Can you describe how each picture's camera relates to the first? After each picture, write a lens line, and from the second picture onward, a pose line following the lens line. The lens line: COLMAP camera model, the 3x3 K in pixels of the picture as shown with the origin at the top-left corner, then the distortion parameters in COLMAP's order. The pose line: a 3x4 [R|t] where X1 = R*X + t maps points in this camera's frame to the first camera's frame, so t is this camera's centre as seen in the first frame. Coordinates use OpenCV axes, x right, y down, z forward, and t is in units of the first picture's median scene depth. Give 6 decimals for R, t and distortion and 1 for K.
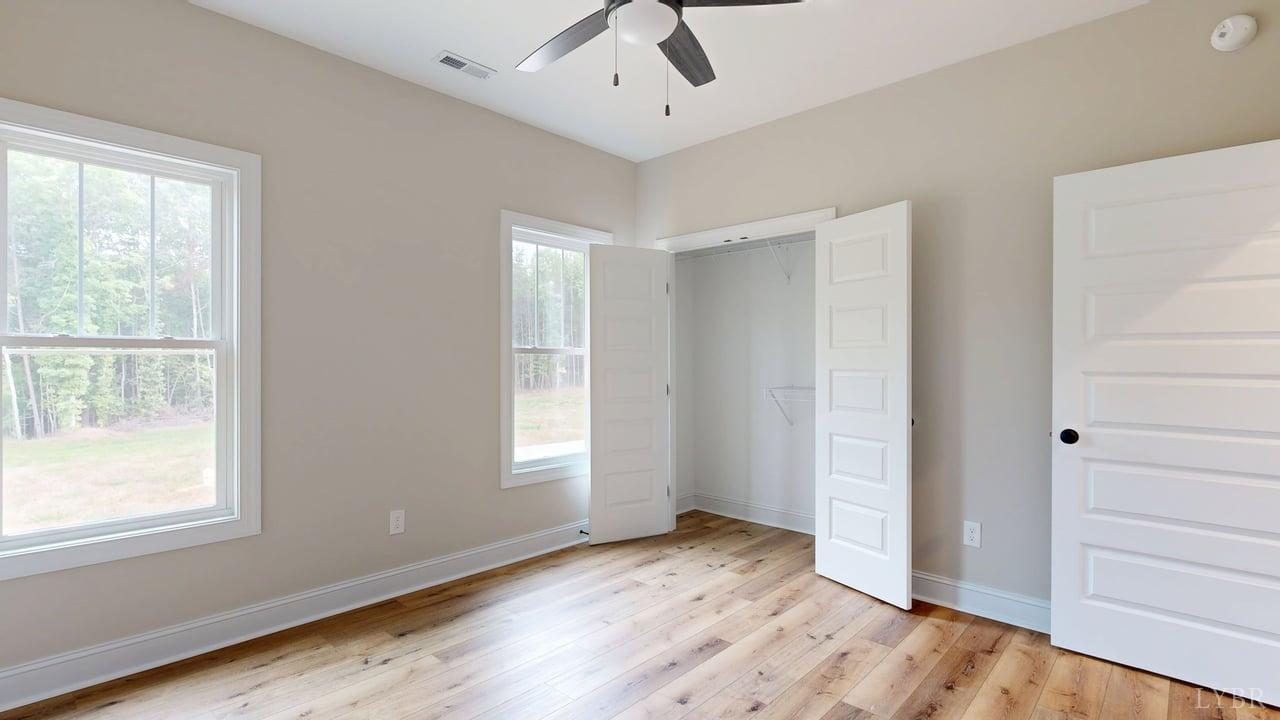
lens RADIAL K [[595.7, 0, 639.7], [0, 595.7, 363.9], [0, 0, 1]] dist [-0.000594, -0.000008]
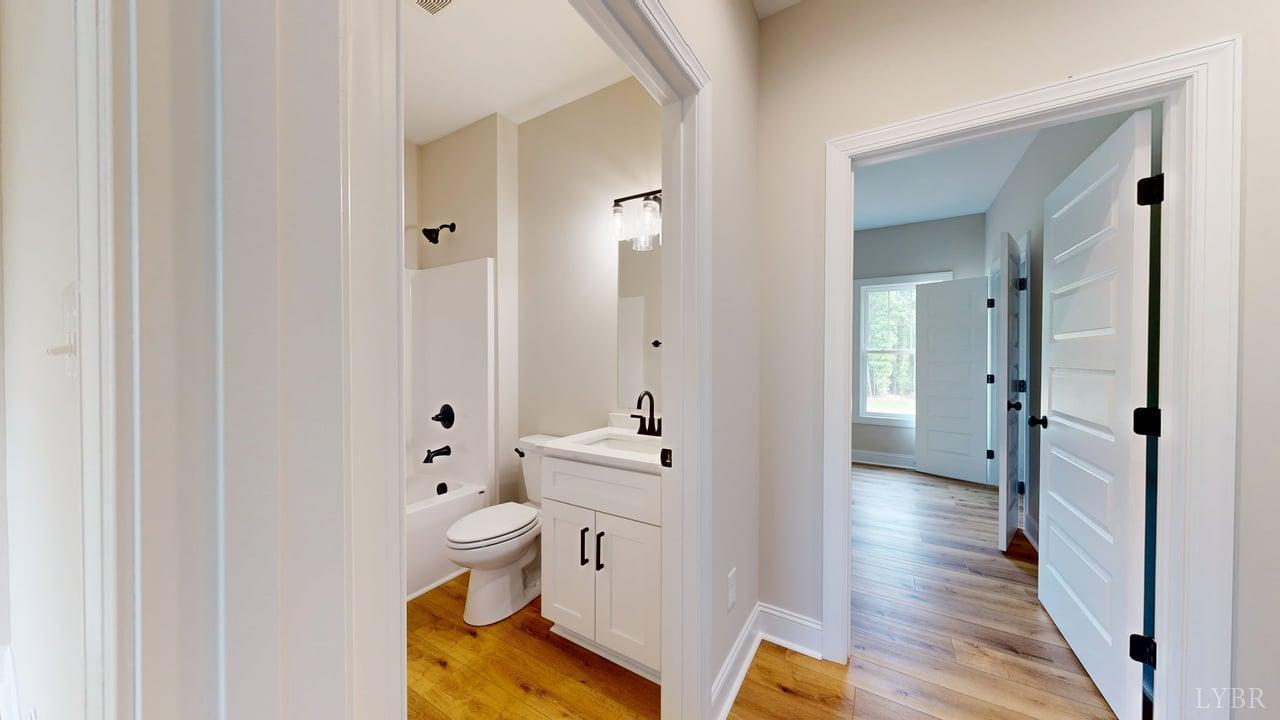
lens RADIAL K [[402.6, 0, 634.5], [0, 402.6, 361.4], [0, 0, 1]] dist [-0.000106, 0.000007]
pose [[0.193094, 0.008288, -0.981145, 0.974902], [-0.003075, 0.999965, 0.007842, 0.000651], [0.981176, 0.001503, 0.193112, 0.046219]]
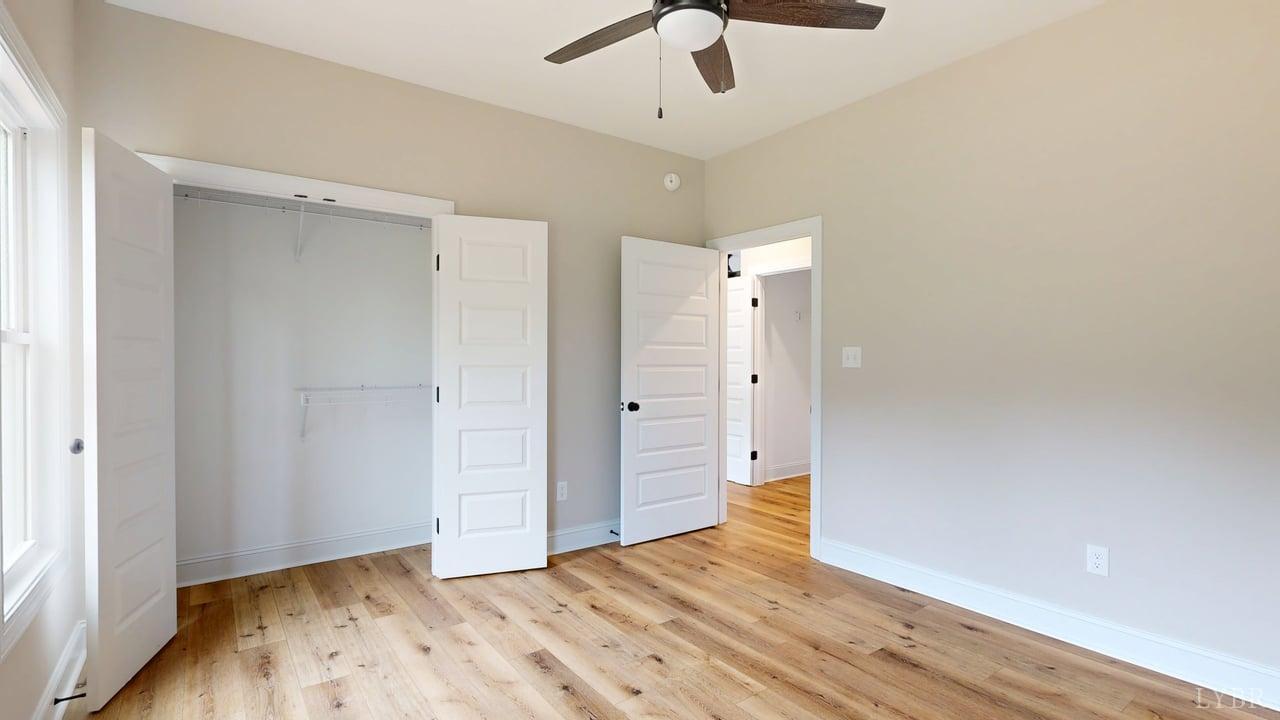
lens RADIAL K [[595.7, 0, 639.7], [0, 595.7, 363.9], [0, 0, 1]] dist [-0.000594, -0.000008]
pose [[0.187254, -0.010303, 0.982257, -0.577397], [0.002581, 0.999947, 0.009996, -0.003088], [-0.982308, 0.000664, 0.187271, 0.503674]]
